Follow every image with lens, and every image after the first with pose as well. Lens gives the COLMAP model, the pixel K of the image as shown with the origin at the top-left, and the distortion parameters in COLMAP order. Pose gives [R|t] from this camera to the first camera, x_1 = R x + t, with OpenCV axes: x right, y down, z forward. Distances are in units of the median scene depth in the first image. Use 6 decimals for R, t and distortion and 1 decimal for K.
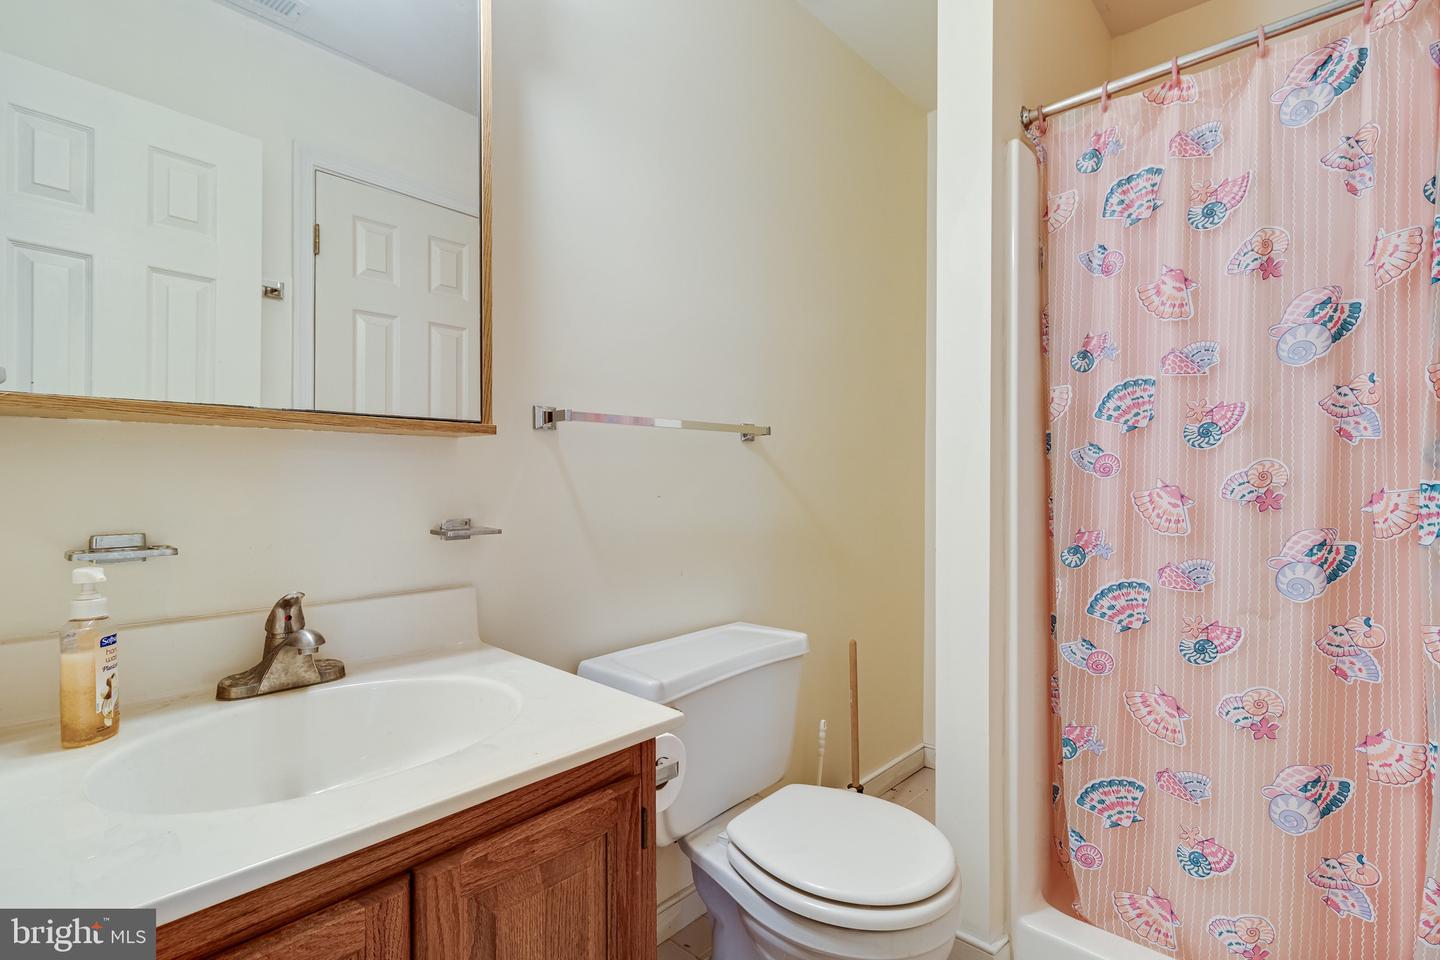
lens RADIAL K [[666.7, 0, 725.8], [0, 666.7, 467.5], [0, 0, 1]] dist [0.000722, -0.000431]
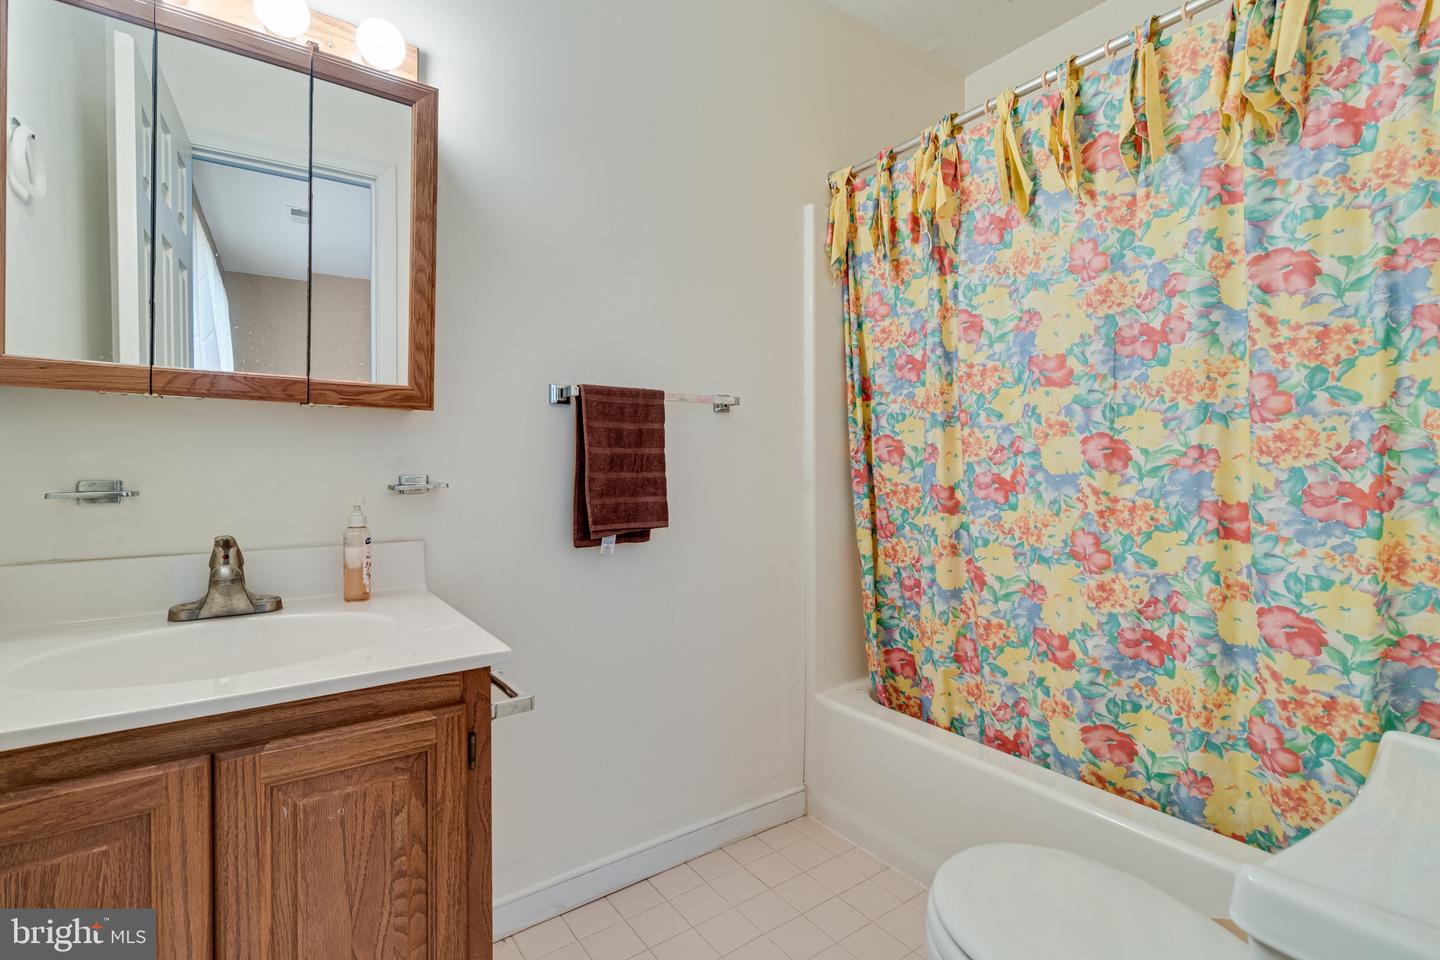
lens RADIAL K [[666.7, 0, 725.8], [0, 666.7, 467.5], [0, 0, 1]] dist [0.000722, -0.000431]
pose [[0.985681, 0.001381, -0.168613, 0.435954], [0.002197, 0.999776, 0.021032, 0.049372], [0.168605, -0.021102, 0.985458, -0.008148]]
